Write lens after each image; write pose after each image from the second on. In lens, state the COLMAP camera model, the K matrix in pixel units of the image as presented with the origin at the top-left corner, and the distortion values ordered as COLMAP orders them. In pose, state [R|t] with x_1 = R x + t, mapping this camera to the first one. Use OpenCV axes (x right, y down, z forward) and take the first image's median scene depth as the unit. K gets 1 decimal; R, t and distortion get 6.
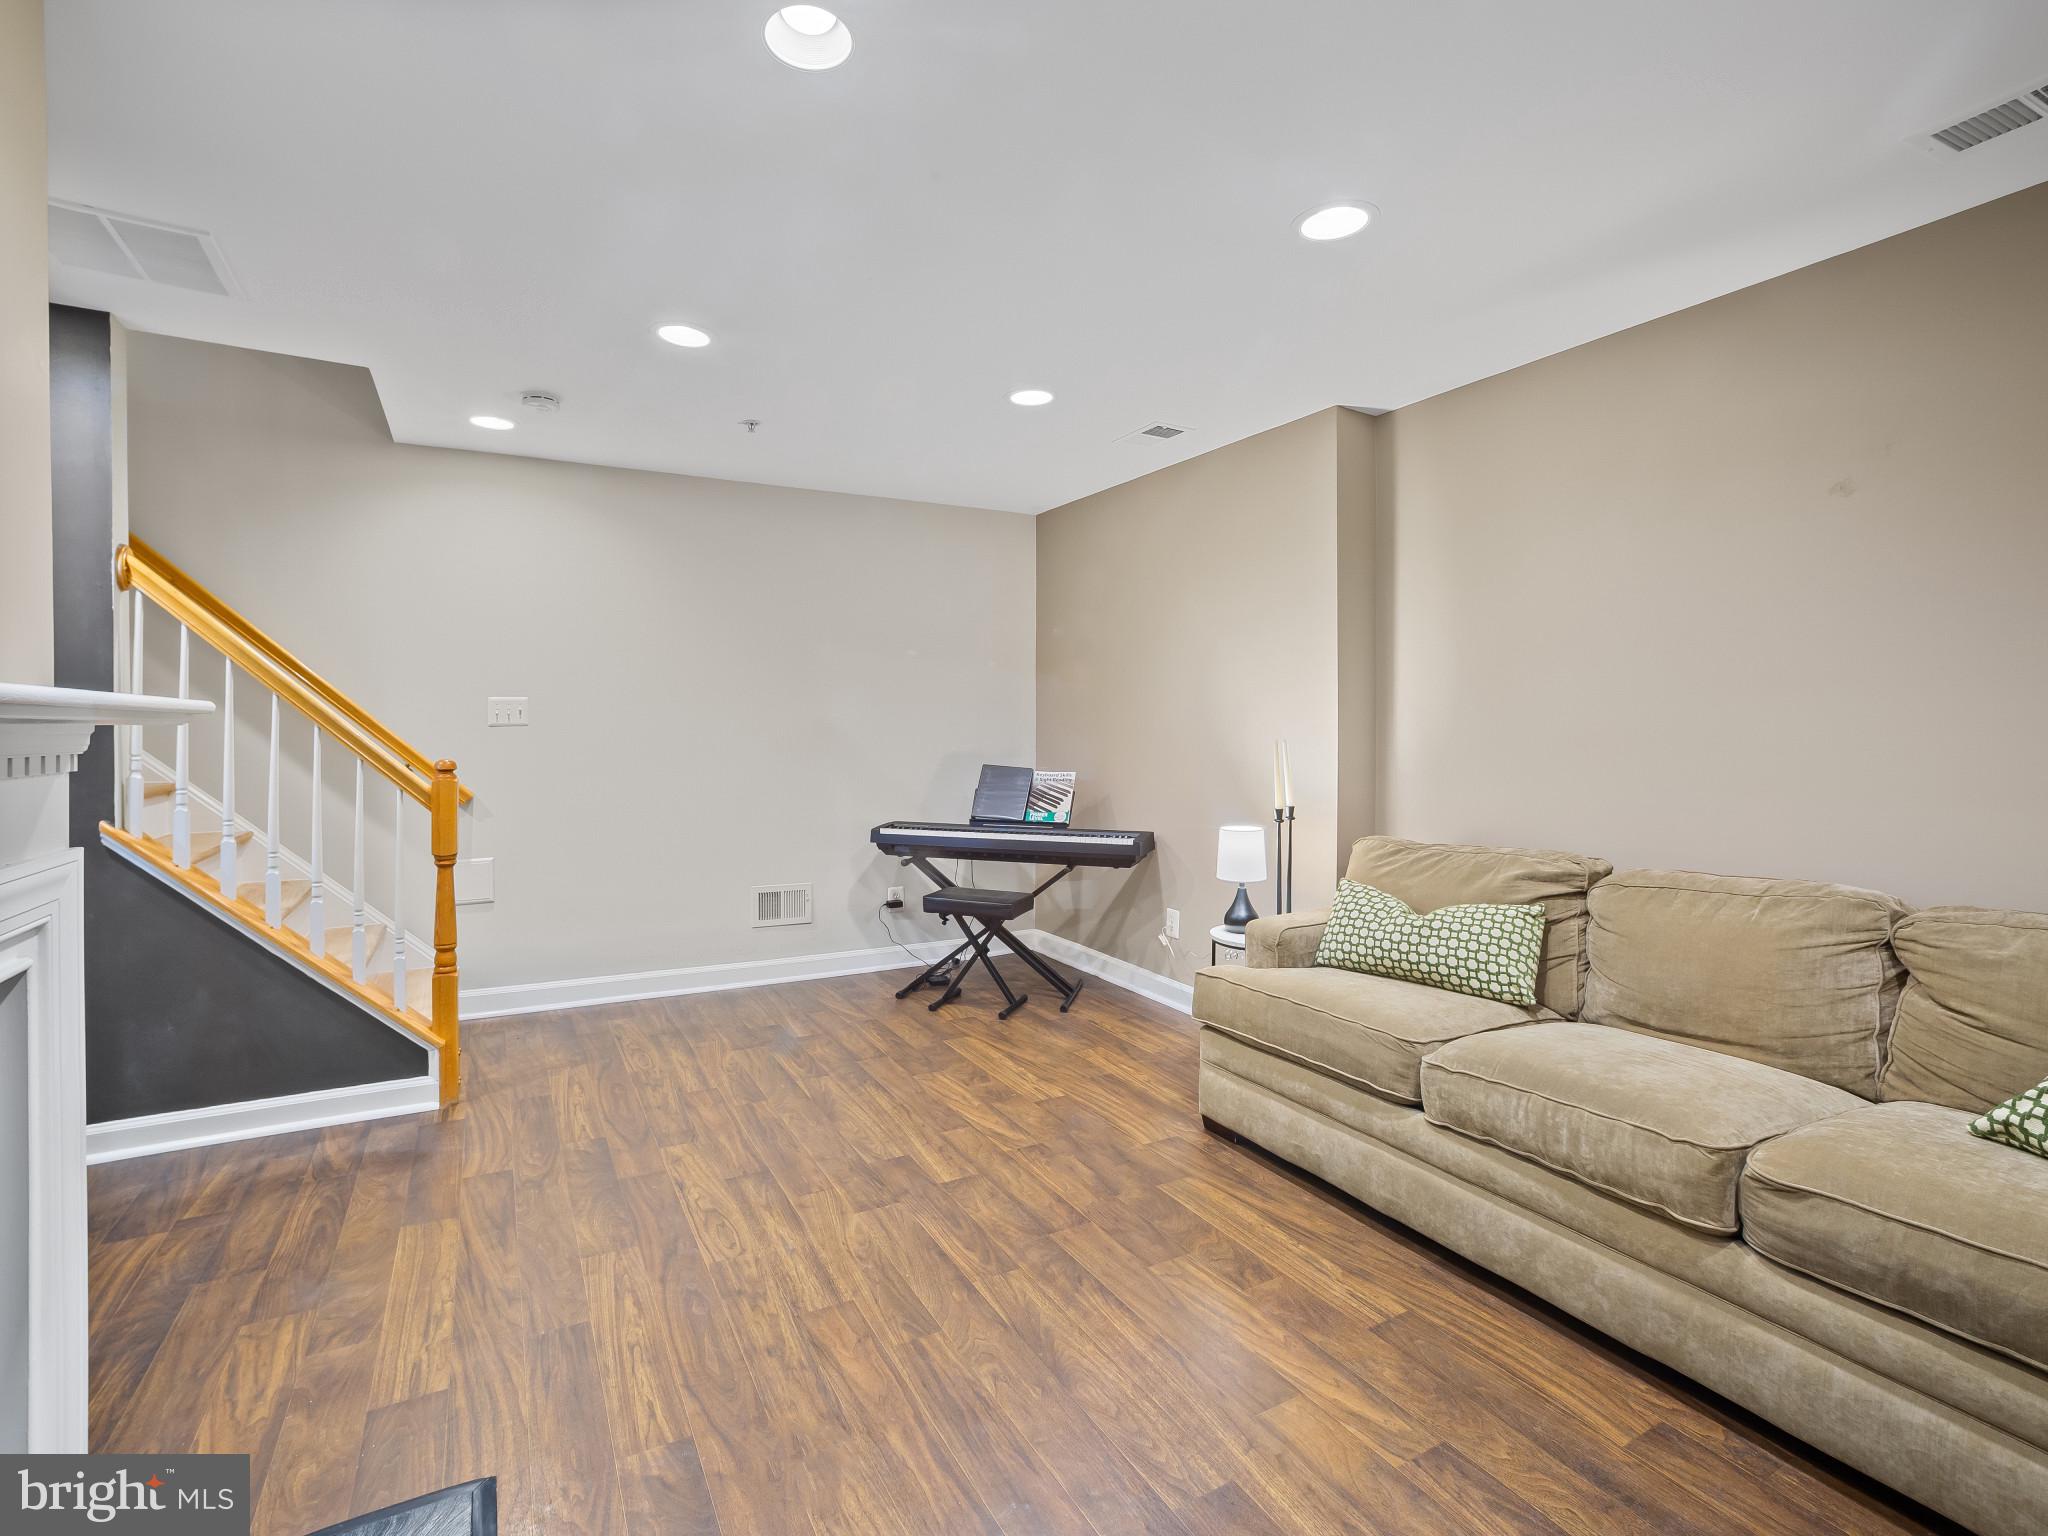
lens RADIAL K [[954.2, 0, 974.8], [0, 954.2, 734.2], [0, 0, 1]] dist [-0.062902, 0.029242]
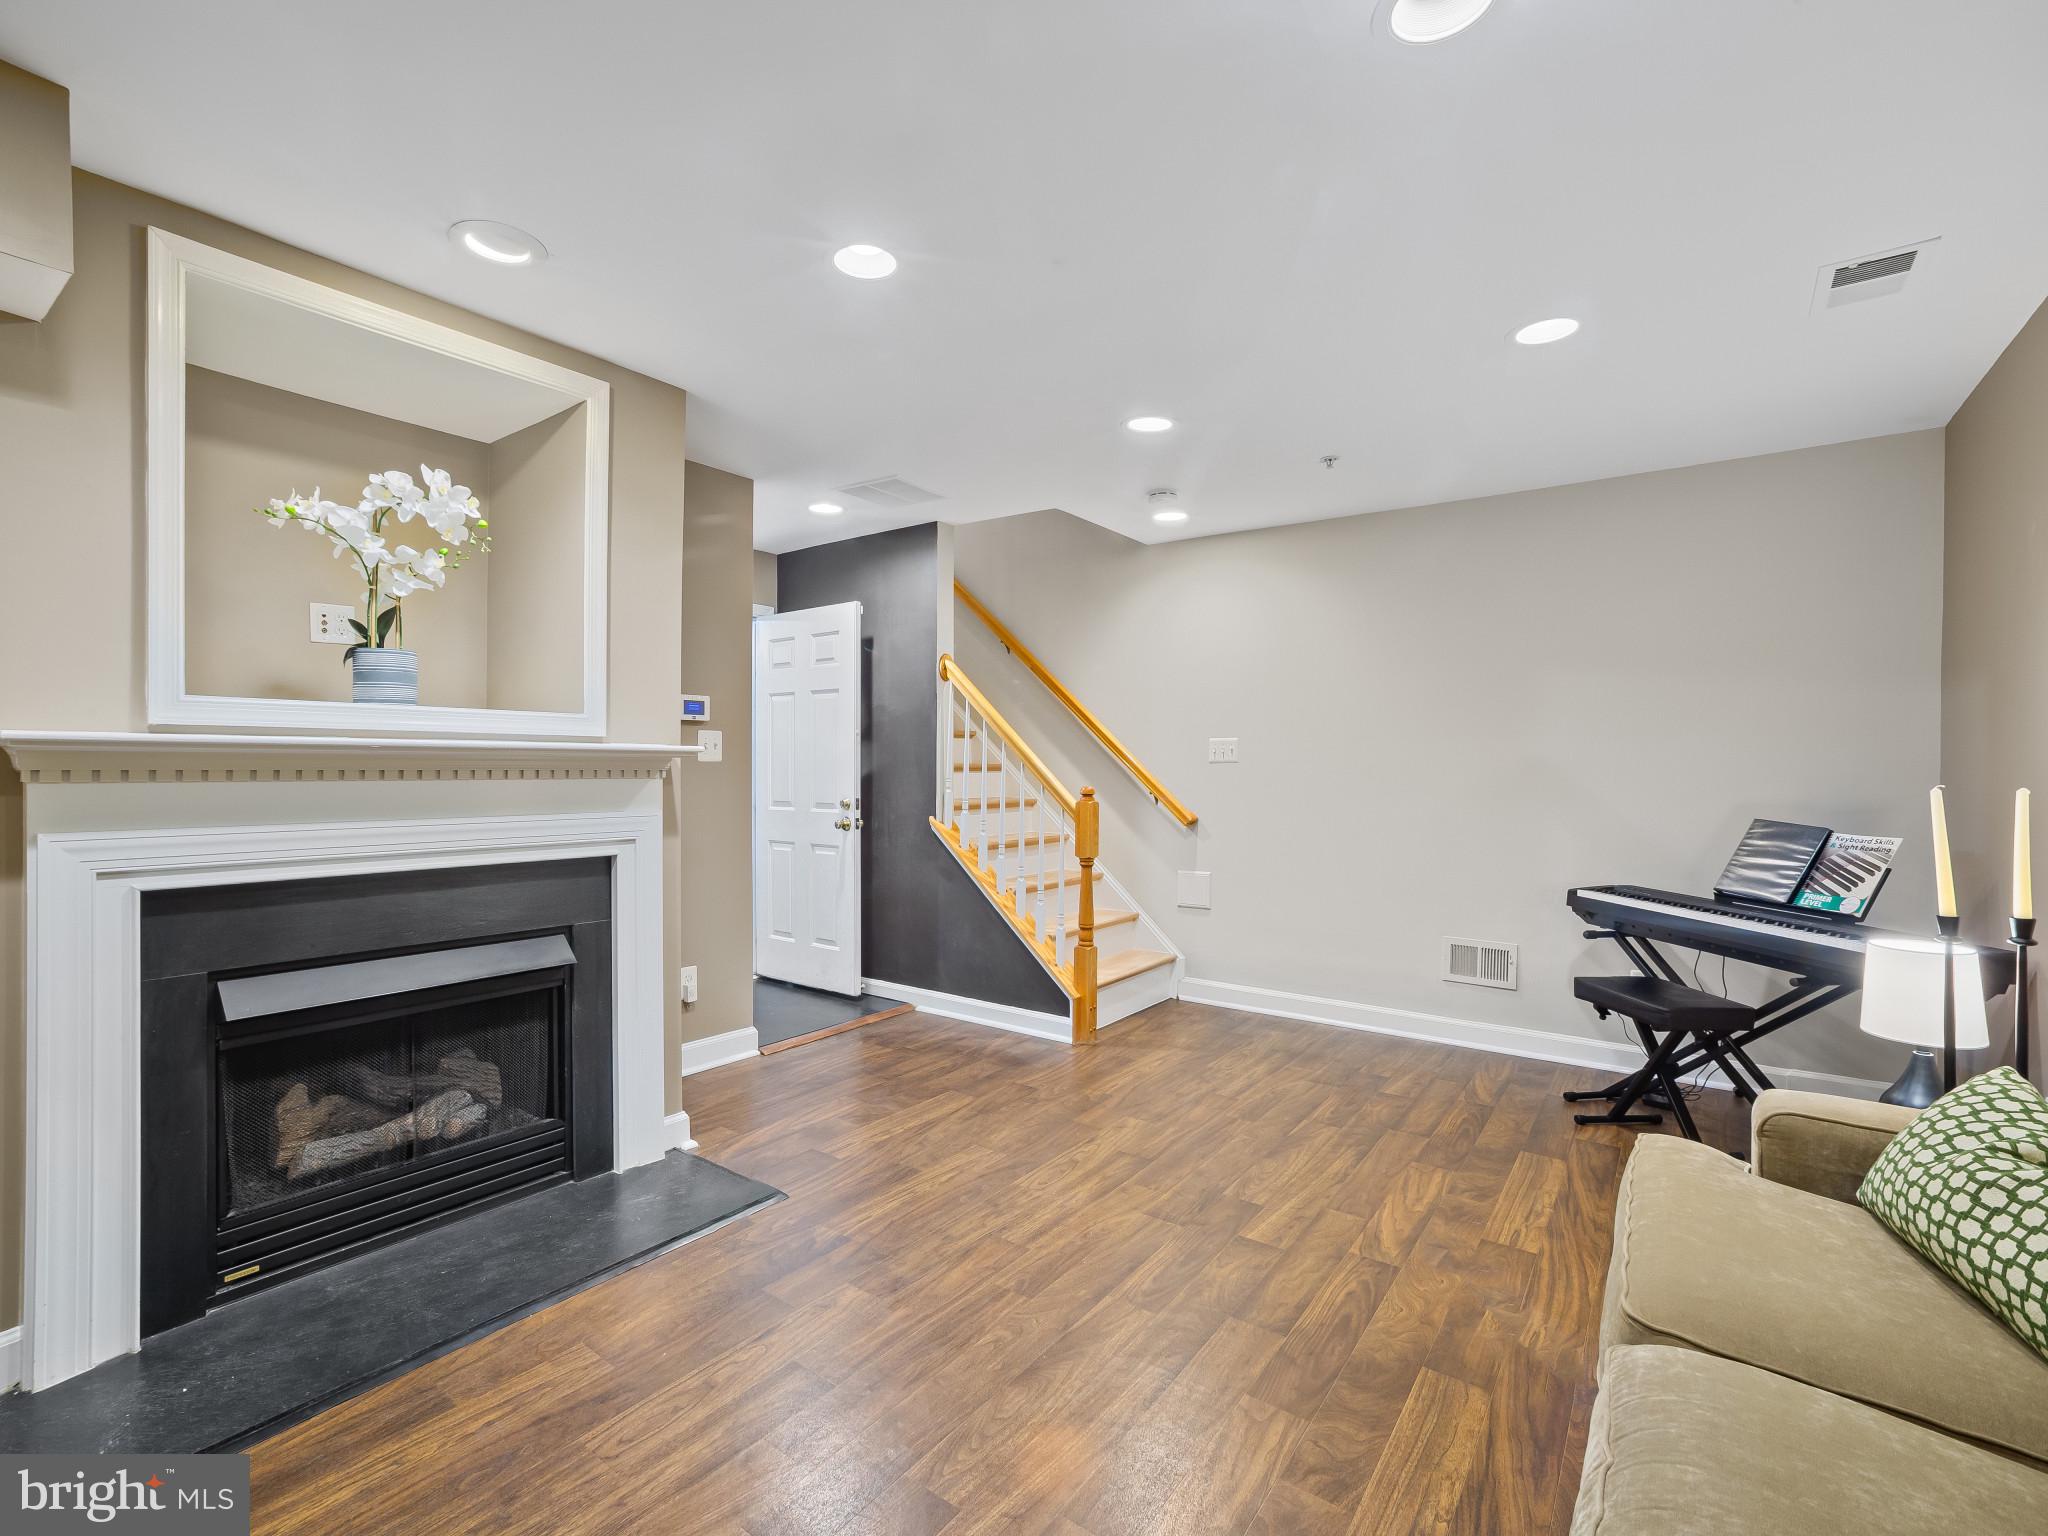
lens RADIAL K [[935.9, 0, 966.0], [0, 935.9, 766.9], [0, 0, 1]] dist [-0.062420, 0.029337]
pose [[0.410365, 0.004779, -0.911909, 0.590600], [-0.014258, 0.999898, -0.001175, 0.003643], [0.911810, 0.013484, 0.410391, 0.299110]]
